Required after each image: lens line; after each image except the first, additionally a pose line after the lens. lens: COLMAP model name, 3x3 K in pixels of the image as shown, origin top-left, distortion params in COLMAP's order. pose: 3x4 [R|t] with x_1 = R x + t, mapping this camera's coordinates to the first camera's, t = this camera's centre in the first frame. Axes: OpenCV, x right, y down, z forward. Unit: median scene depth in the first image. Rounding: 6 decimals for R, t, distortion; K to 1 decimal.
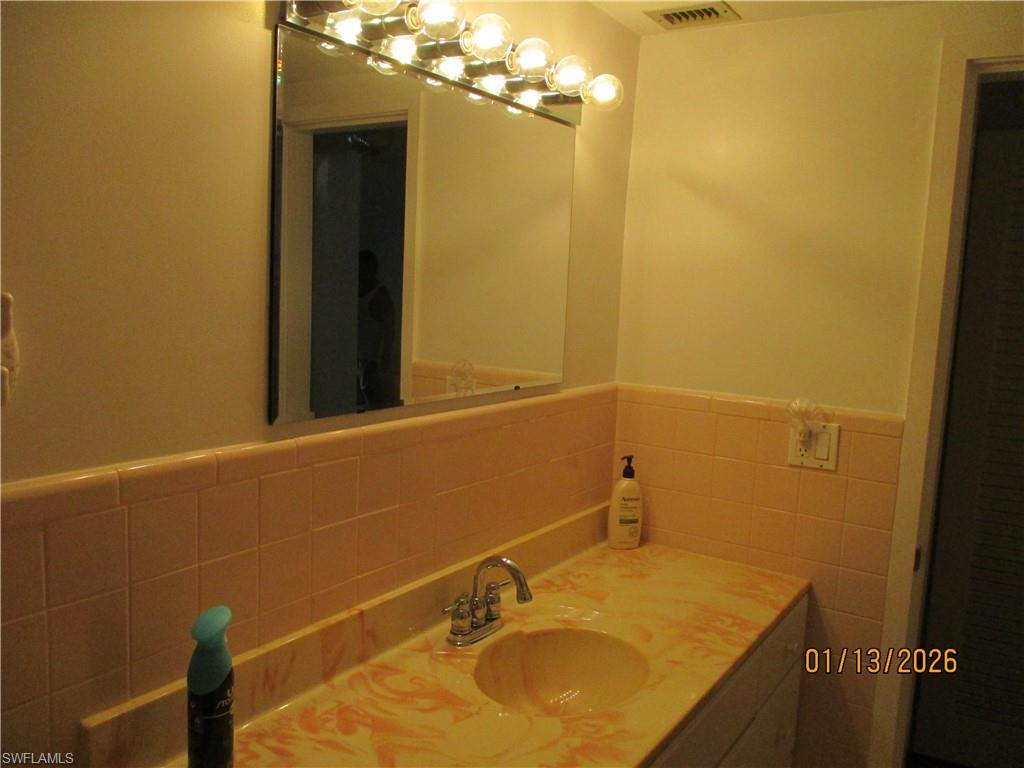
lens RADIAL K [[858.2, 0, 507.4], [0, 858.2, 384.4], [0, 0, 1]] dist [-0.014147, 0.001809]
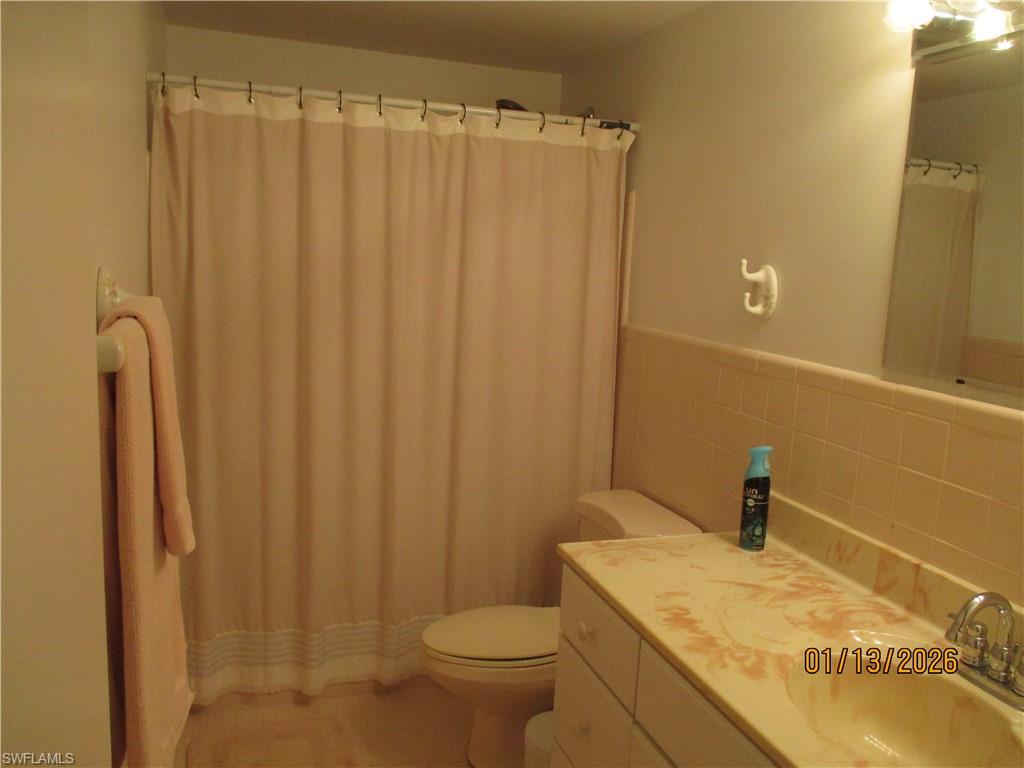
lens RADIAL K [[858.2, 0, 505.4], [0, 858.2, 390.2], [0, 0, 1]] dist [-0.014147, 0.001809]
pose [[-0.633237, 0.037501, -0.773049, 1.079341], [-0.175770, 0.965758, 0.190830, -0.065330], [0.753735, 0.256719, -0.604962, 1.331346]]
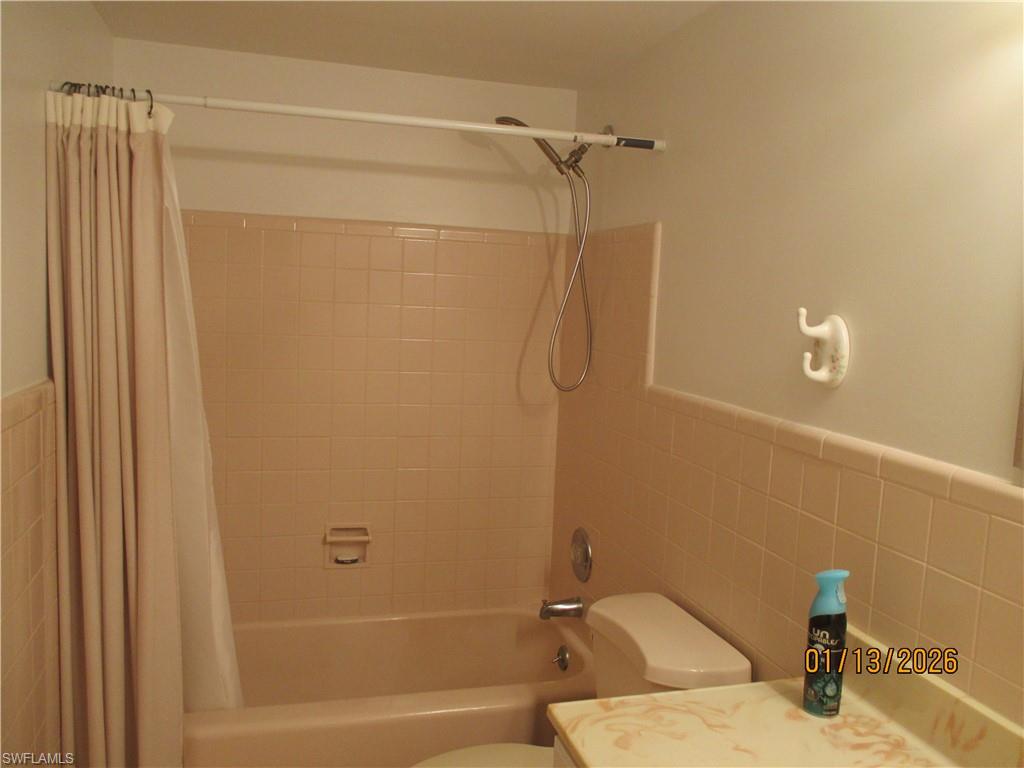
lens RADIAL K [[858.2, 0, 516.6], [0, 858.2, 382.7], [0, 0, 1]] dist [-0.014147, 0.001809]
pose [[-0.661480, -0.000615, -0.749962, 0.722966], [-0.165919, 0.975340, 0.145543, -0.079016], [0.731379, 0.220707, -0.645270, 1.146981]]
